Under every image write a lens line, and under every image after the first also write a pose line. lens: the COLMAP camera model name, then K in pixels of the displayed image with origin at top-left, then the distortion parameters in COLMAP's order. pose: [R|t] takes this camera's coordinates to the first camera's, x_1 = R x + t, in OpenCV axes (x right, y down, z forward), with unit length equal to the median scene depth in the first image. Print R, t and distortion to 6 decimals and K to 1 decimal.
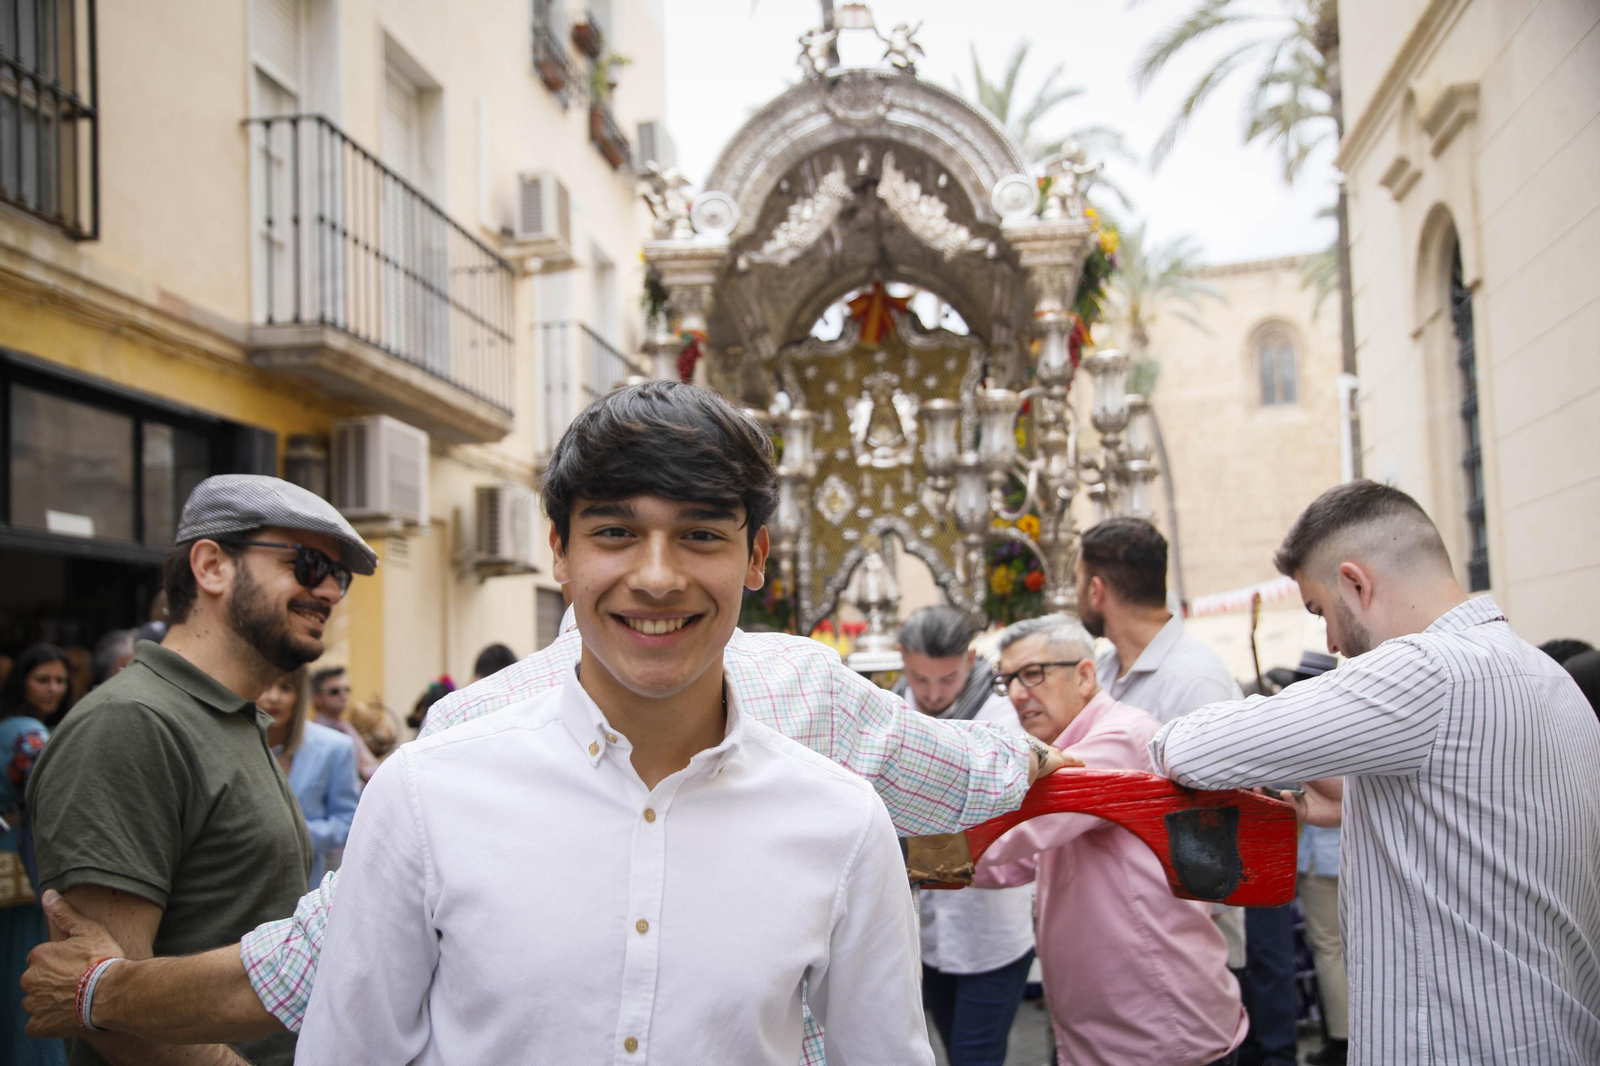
lens RADIAL K [[1611.0, 0, 772.1], [0, 1611.0, 518.0], [0, 0, 1]] dist [0.078109, 0.000000]
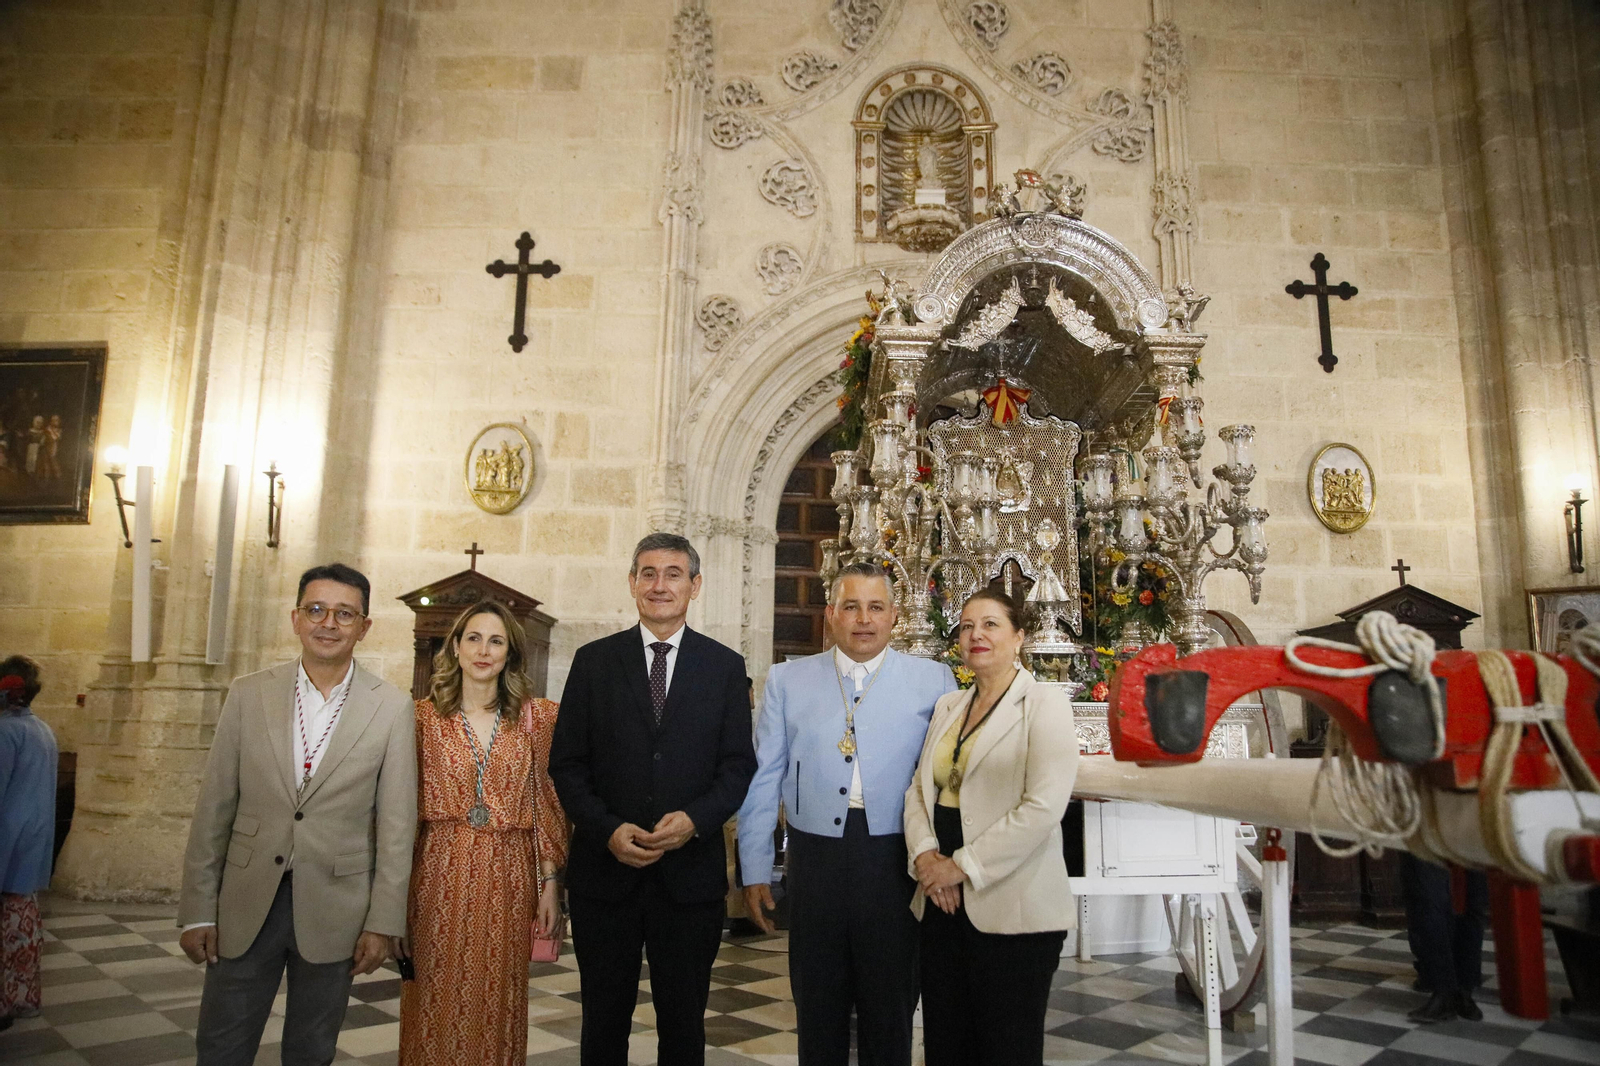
lens RADIAL K [[1093.8, 0, 796.7], [0, 1093.8, 543.9], [0, 0, 1]] dist [-0.127233, 0.086714]
pose [[0.993858, 0.054545, 0.096291, -0.191715], [-0.050118, 0.997598, -0.047809, 0.046320], [-0.098668, 0.042689, 0.994204, 0.116868]]
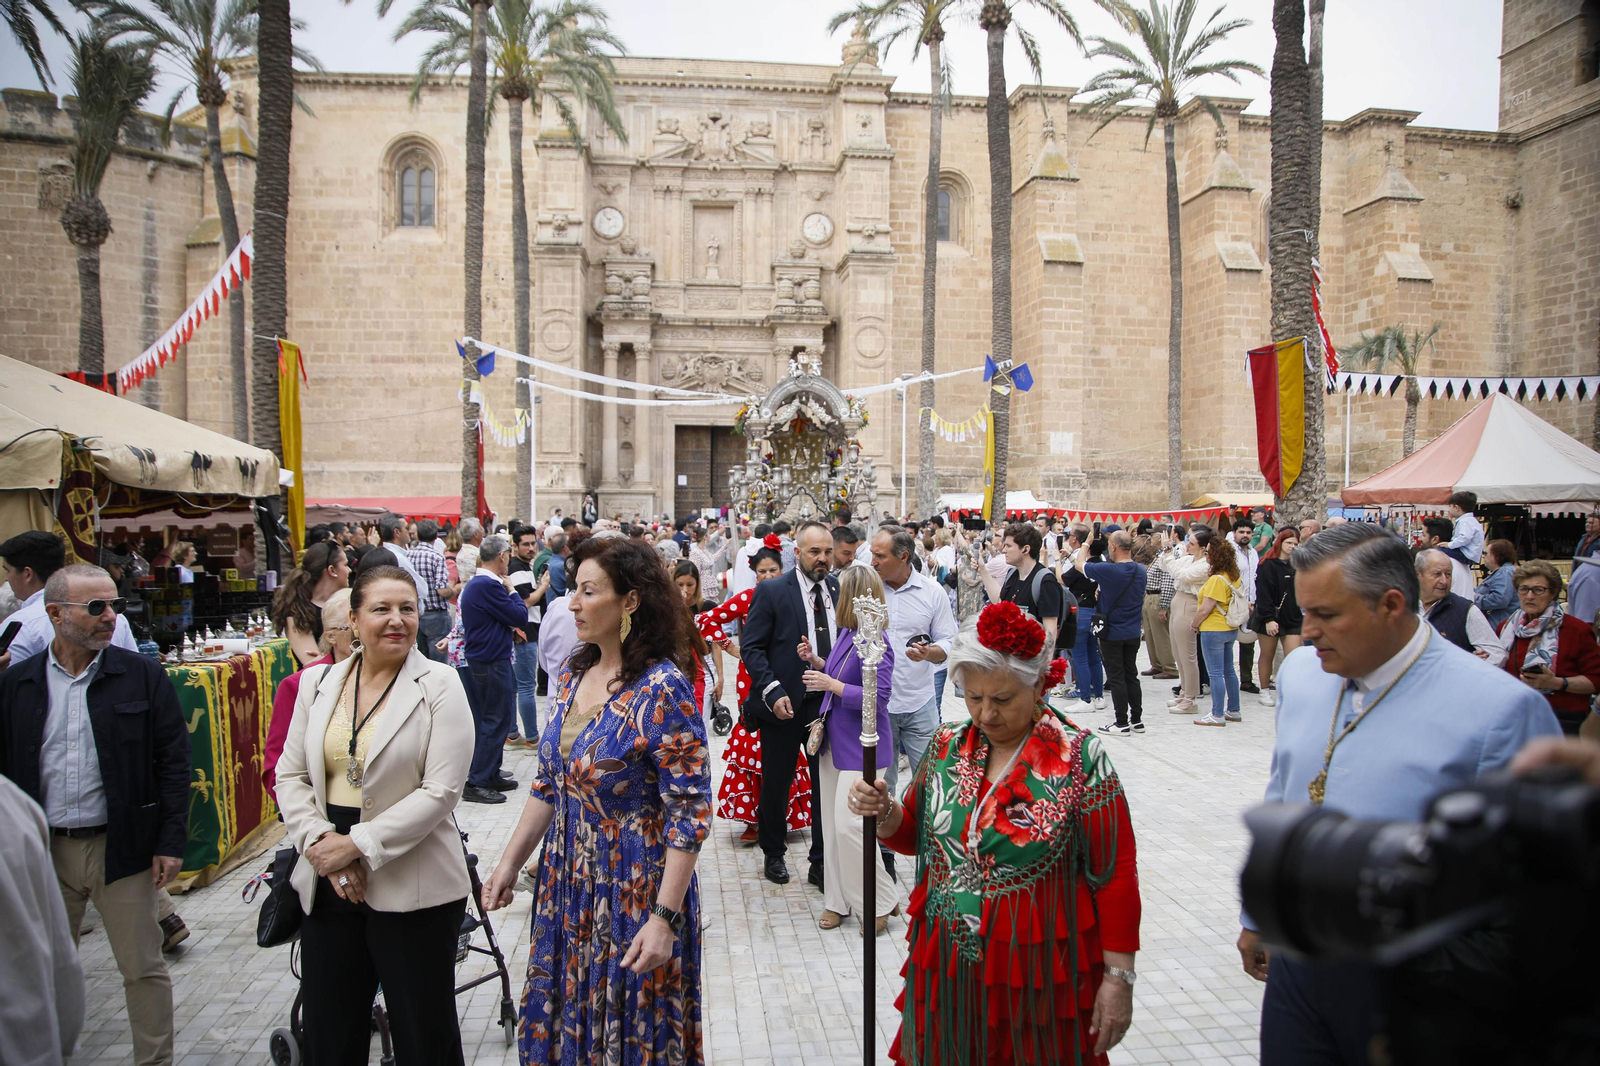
lens RADIAL K [[1093.8, 0, 792.1], [0, 1093.8, 520.3], [0, 0, 1]] dist [-0.127233, 0.086714]
pose [[0.977770, 0.002388, 0.209668, -0.453305], [-0.031112, 0.990519, 0.133810, -0.243678], [-0.207361, -0.137359, 0.968573, -1.350166]]
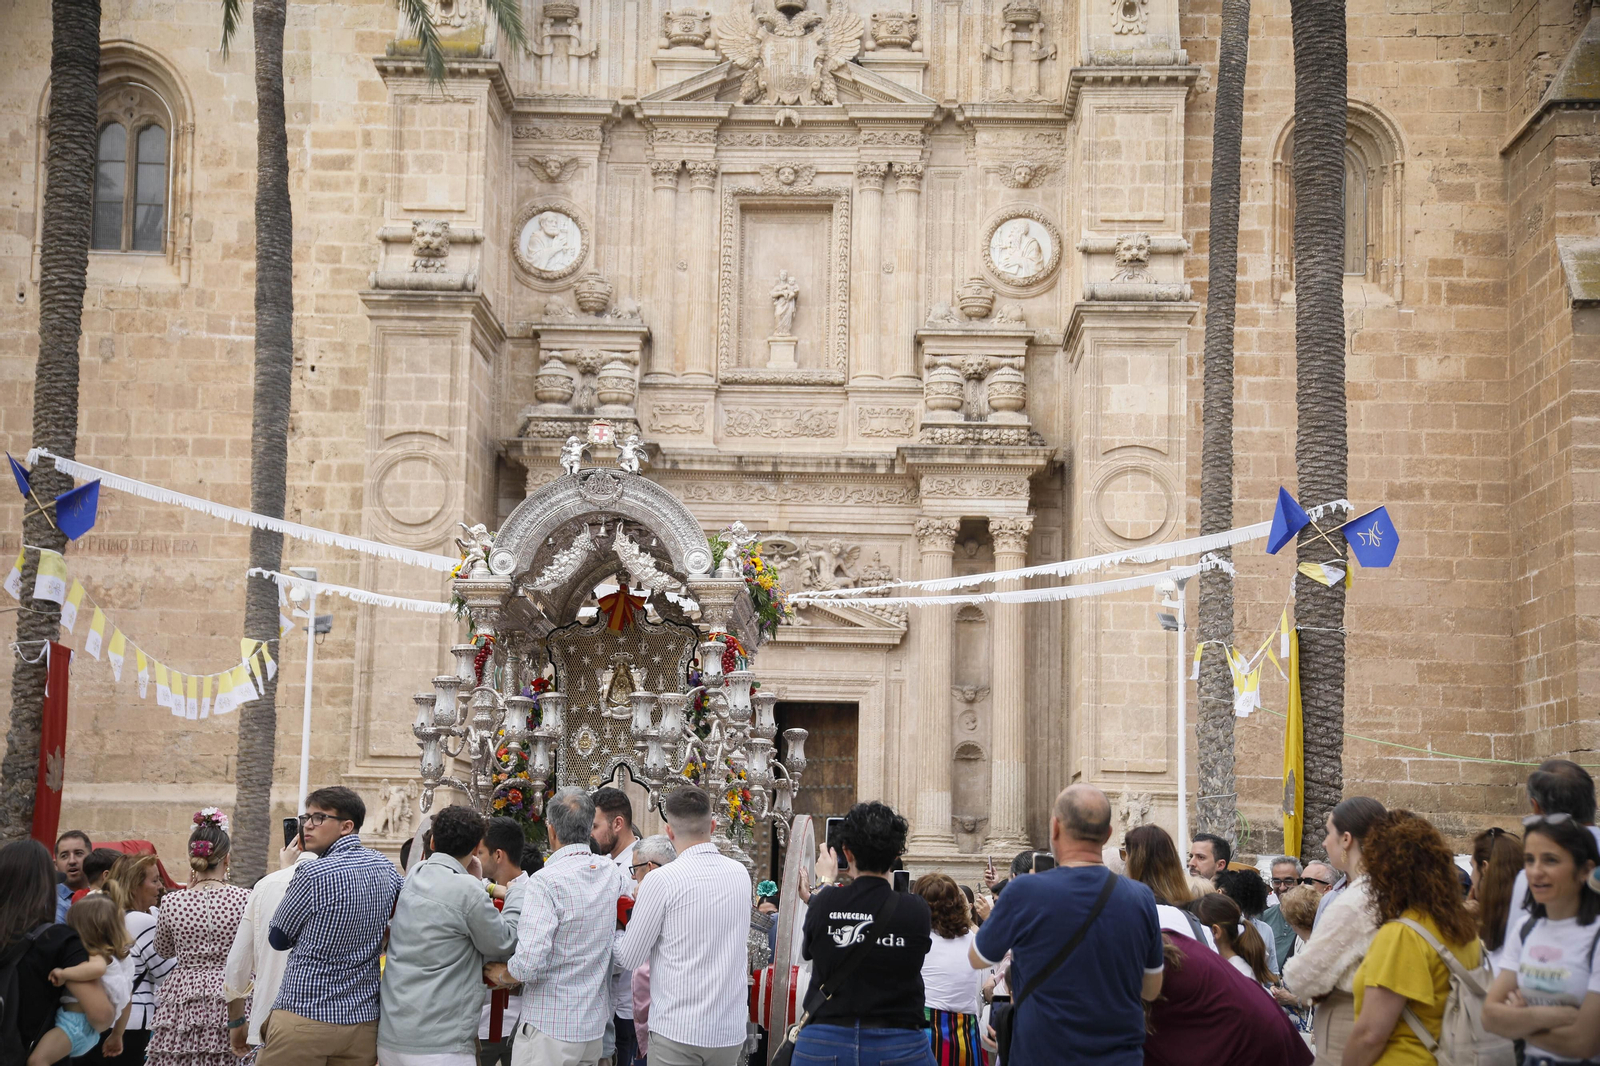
lens RADIAL K [[2436.2, 0, 793.2], [0, 2436.2, 538.7], [0, 0, 1]] dist [0.211543, 0.000000]
pose [[0.997059, 0.033703, 0.068823, 0.068006], [-0.031504, 0.998966, -0.032791, -0.124037], [-0.069857, 0.030526, 0.997090, -1.153493]]
